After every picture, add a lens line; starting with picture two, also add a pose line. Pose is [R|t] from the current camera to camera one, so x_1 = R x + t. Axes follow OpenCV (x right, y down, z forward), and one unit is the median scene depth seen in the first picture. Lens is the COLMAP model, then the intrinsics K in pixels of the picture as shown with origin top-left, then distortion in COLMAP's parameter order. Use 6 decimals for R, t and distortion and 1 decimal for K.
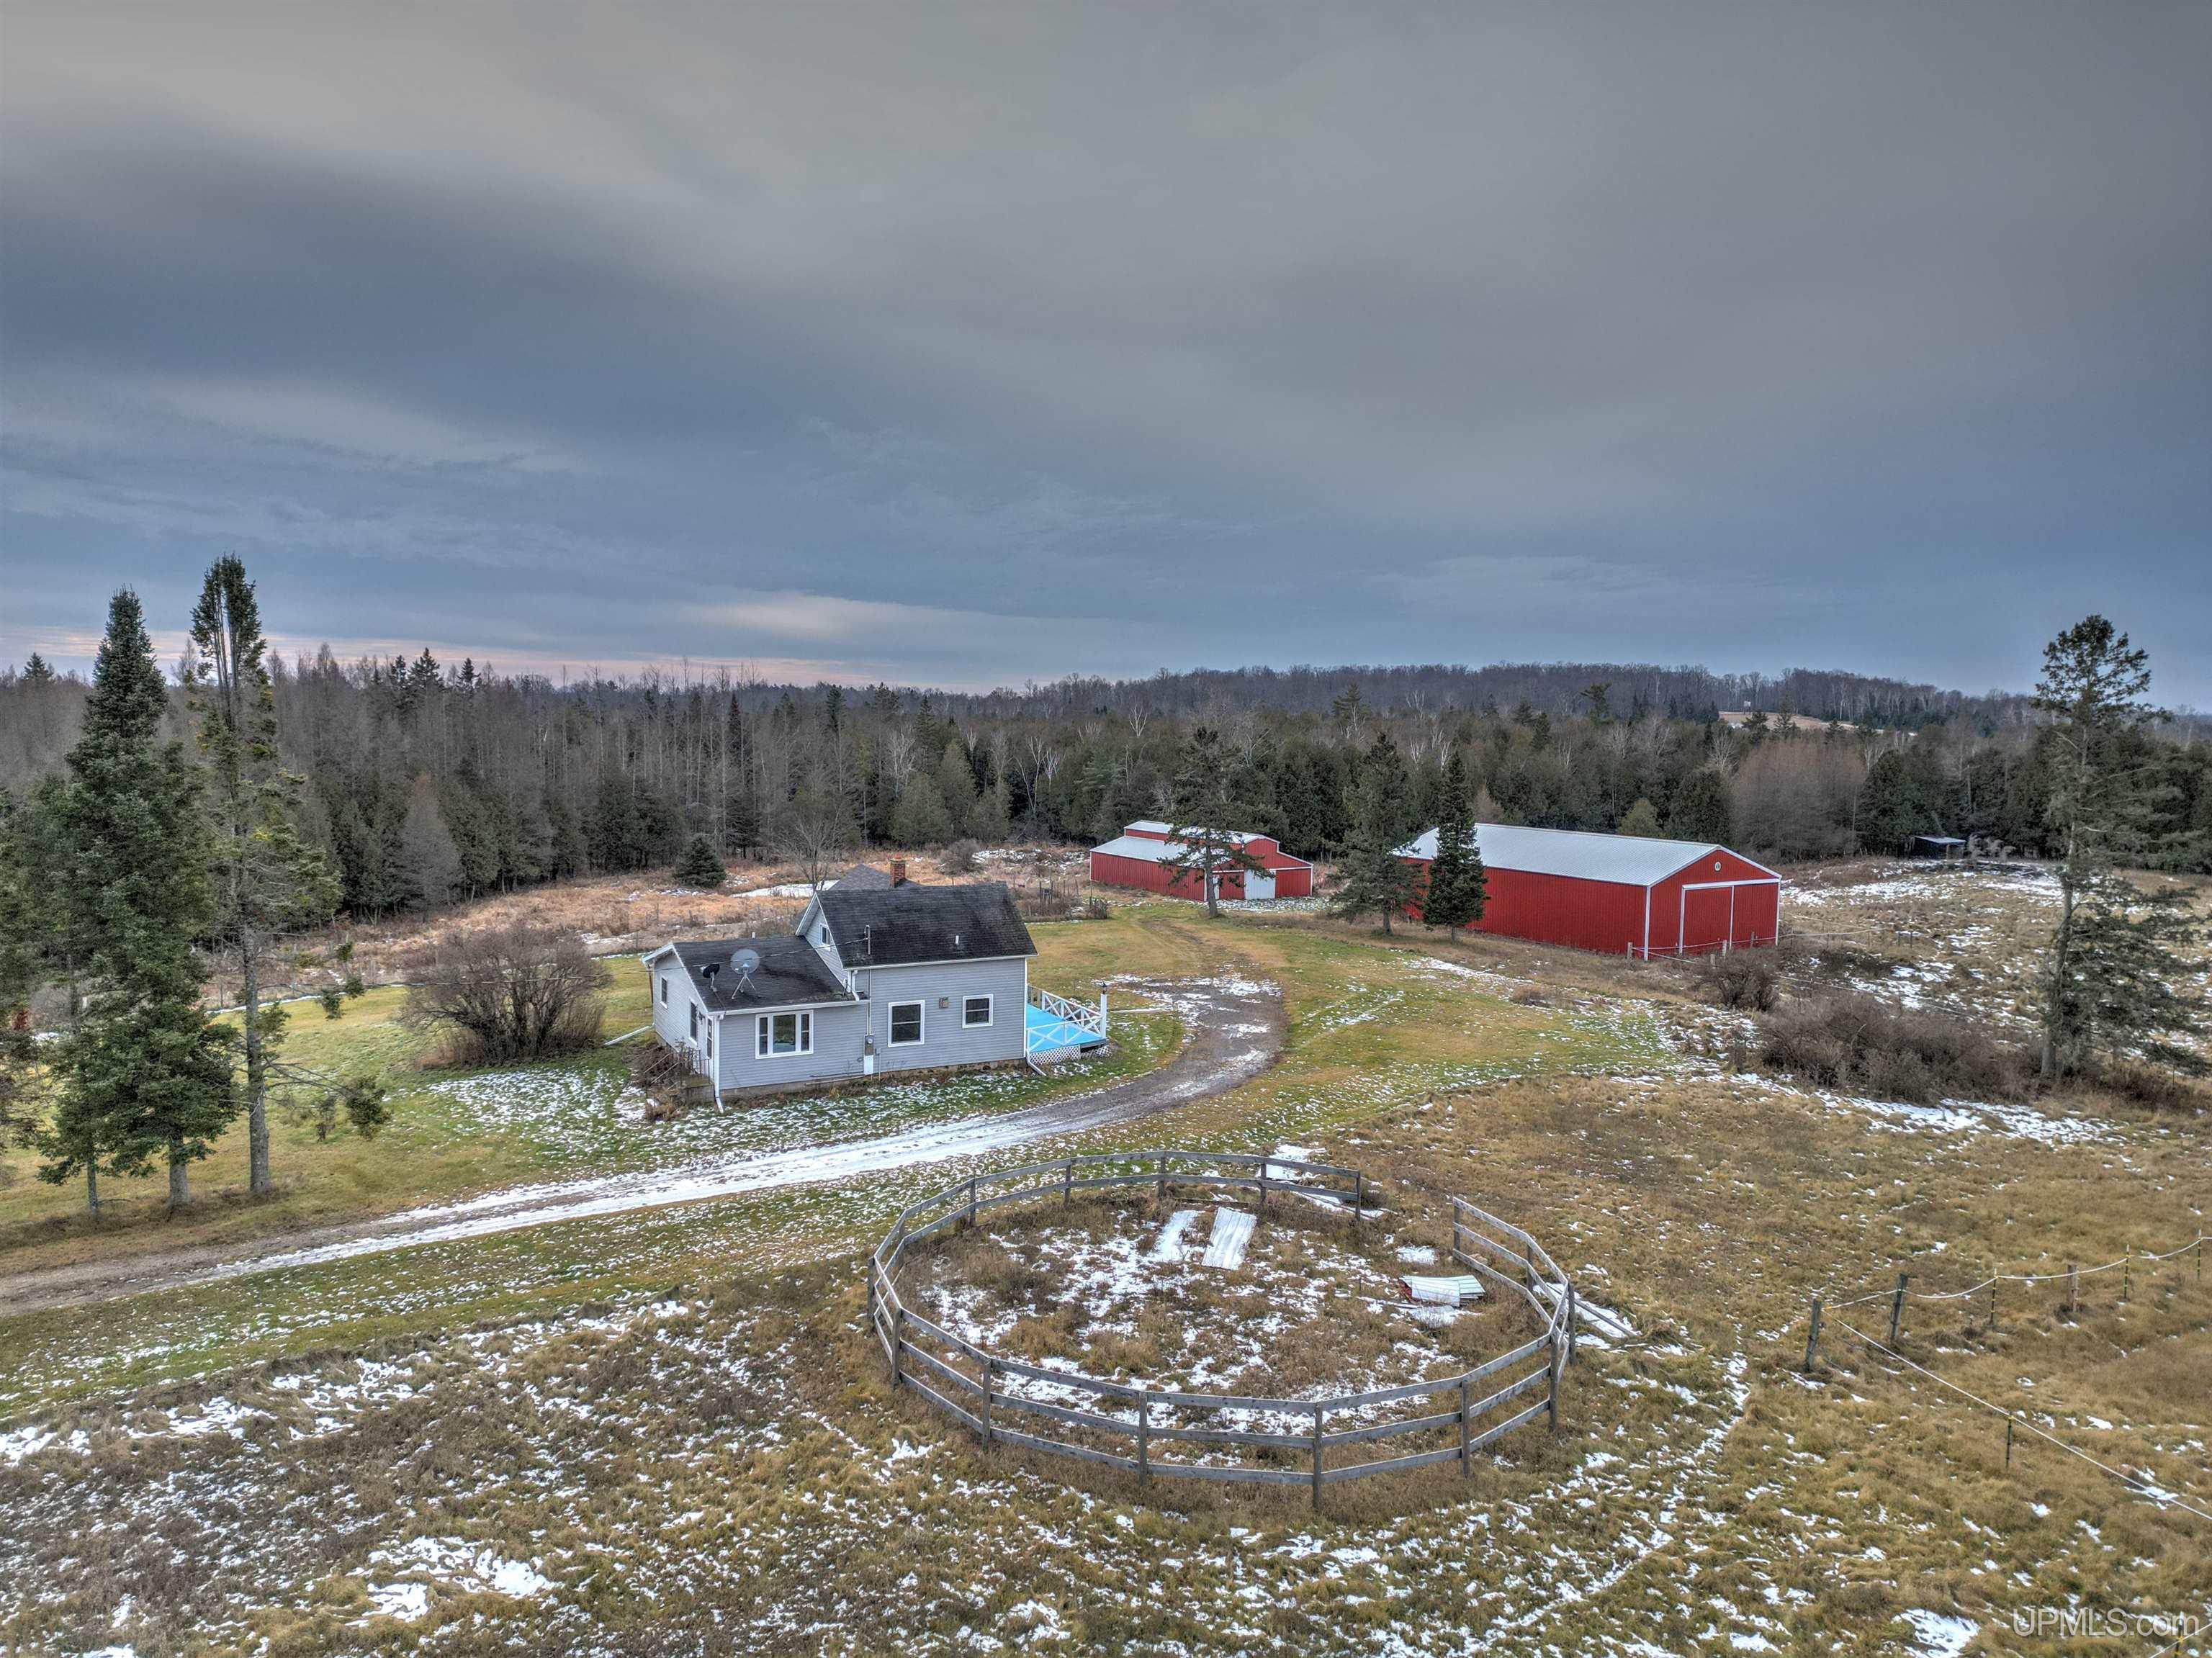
lens RADIAL K [[1541.0, 0, 1095.4], [0, 1541.0, 818.0], [0, 0, 1]] dist [0.078170, -0.057963]
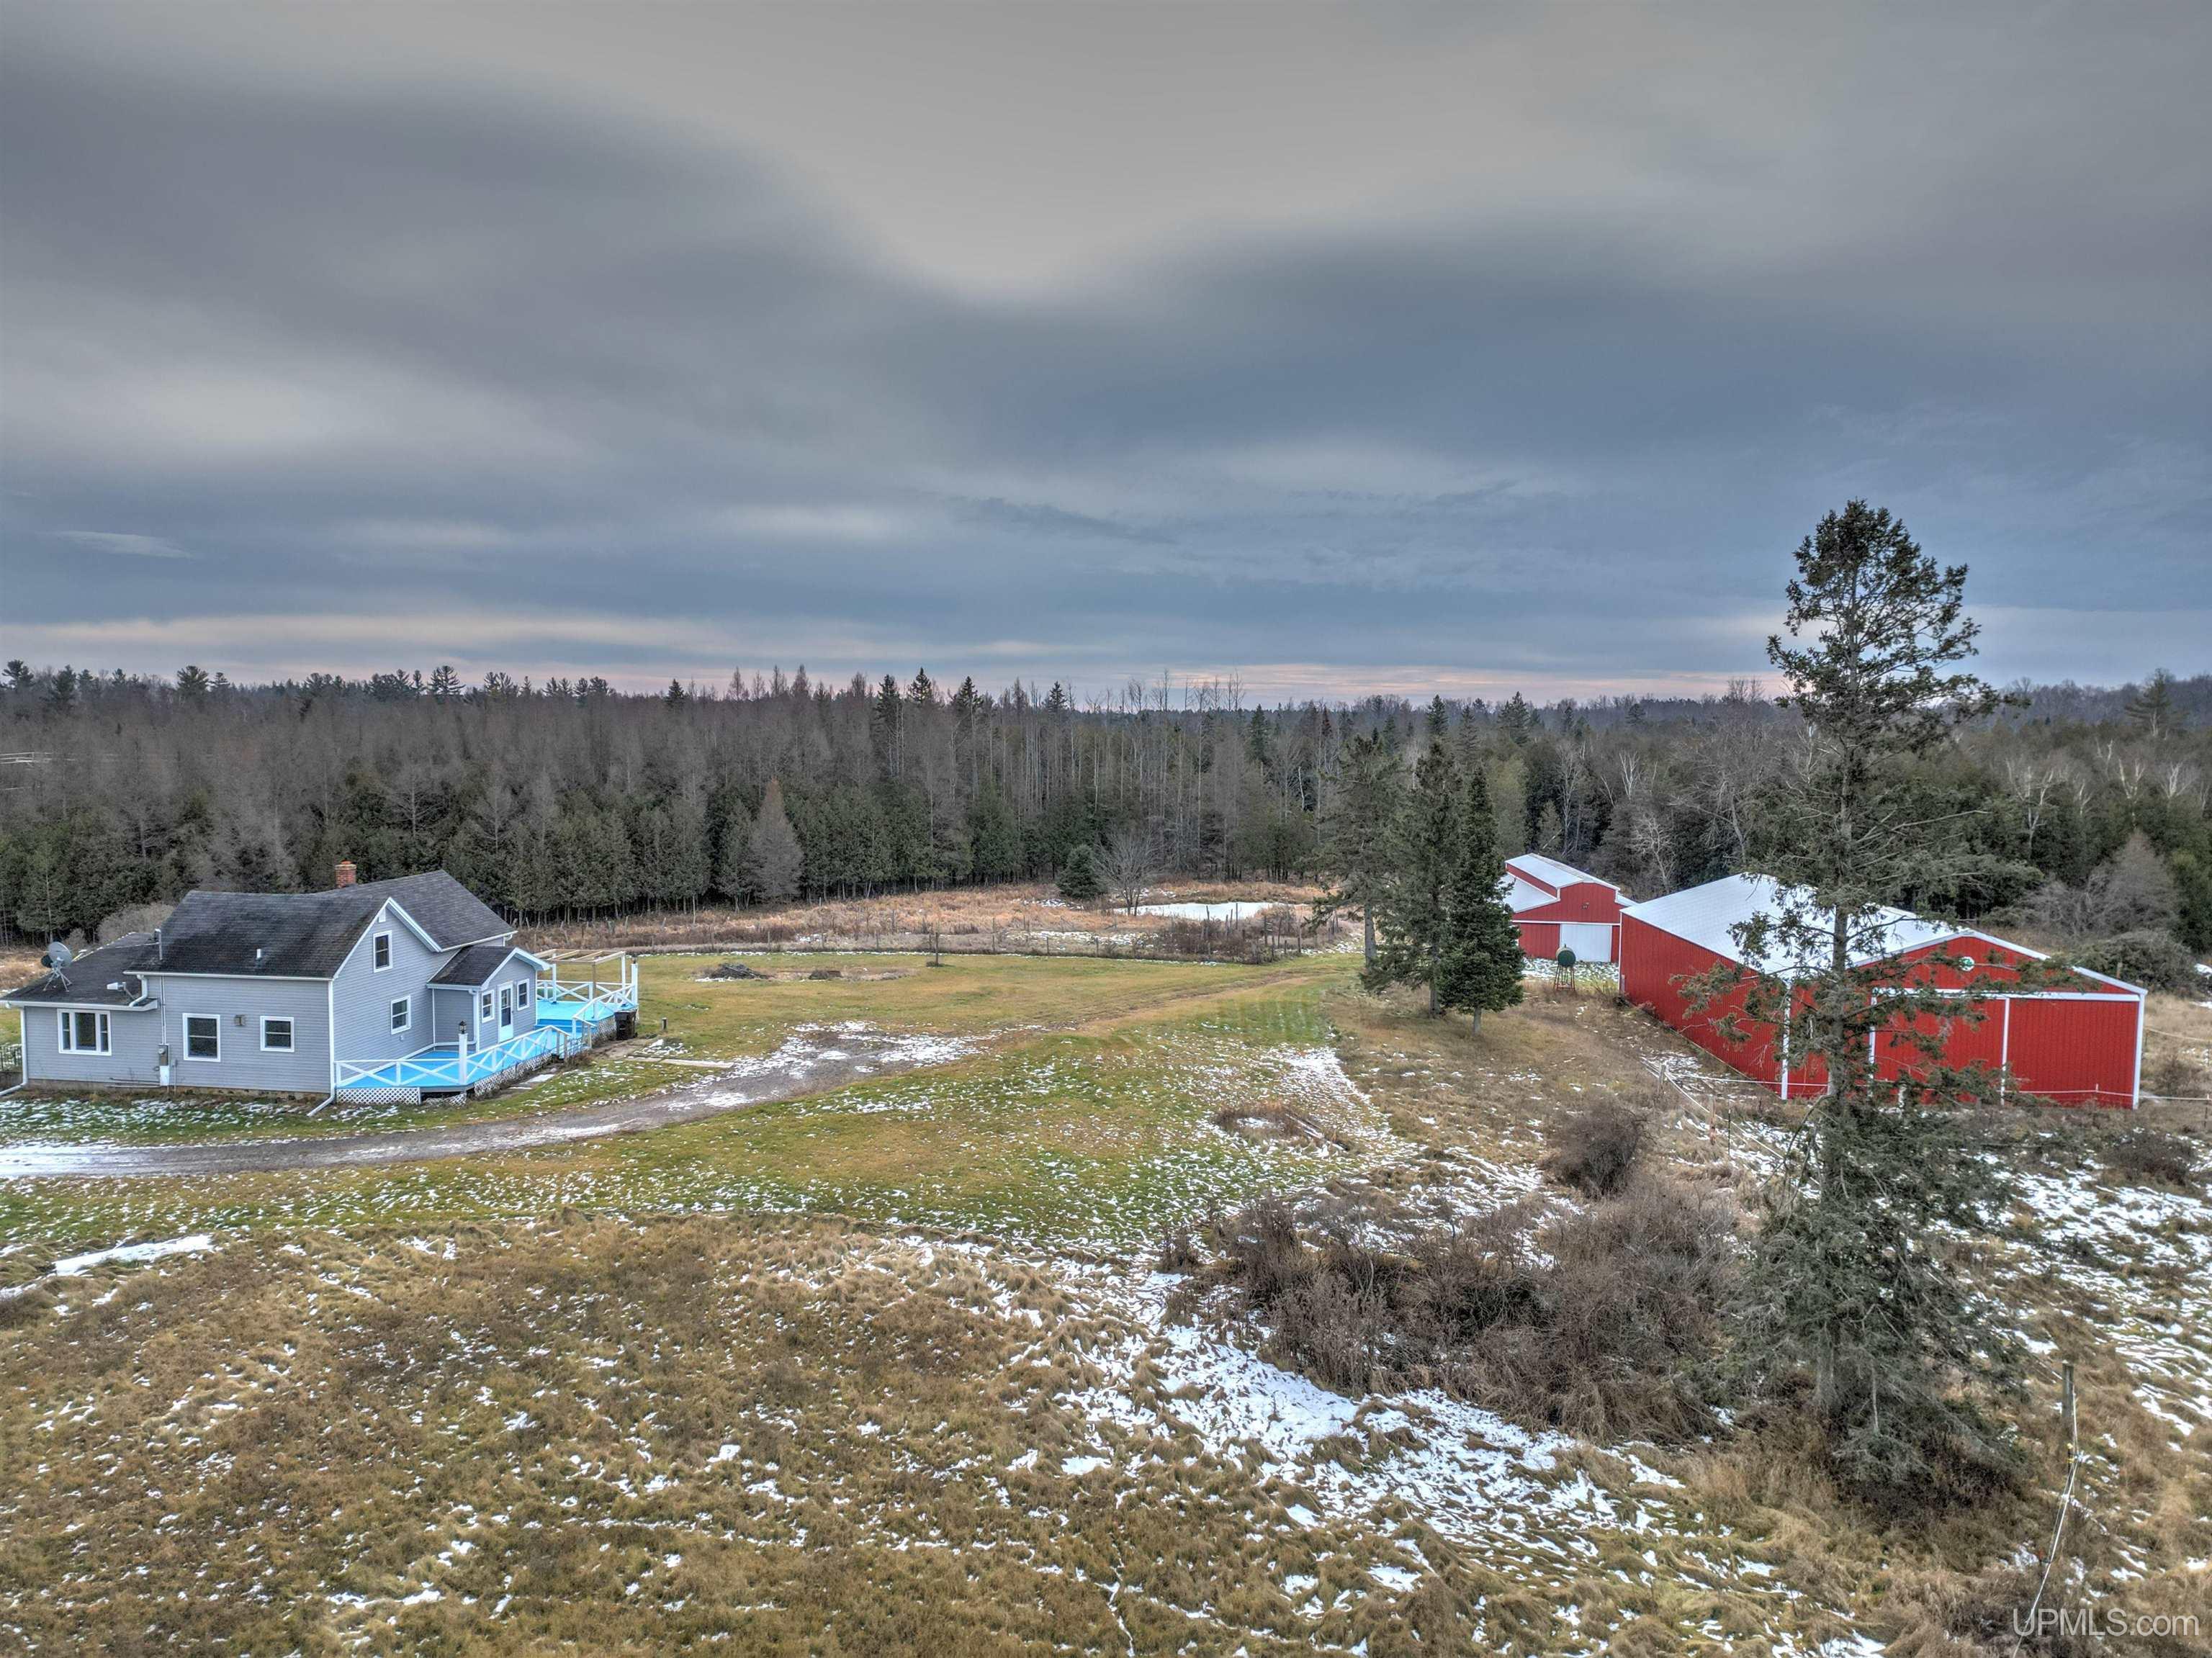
lens RADIAL K [[1541.0, 0, 1092.3], [0, 1541.0, 841.8], [0, 0, 1]] dist [0.078170, -0.057963]
pose [[0.801517, 0.040297, -0.596613, 0.744185], [-0.038779, 0.999129, 0.015387, -0.018723], [0.596714, 0.010803, 0.802382, 0.467442]]
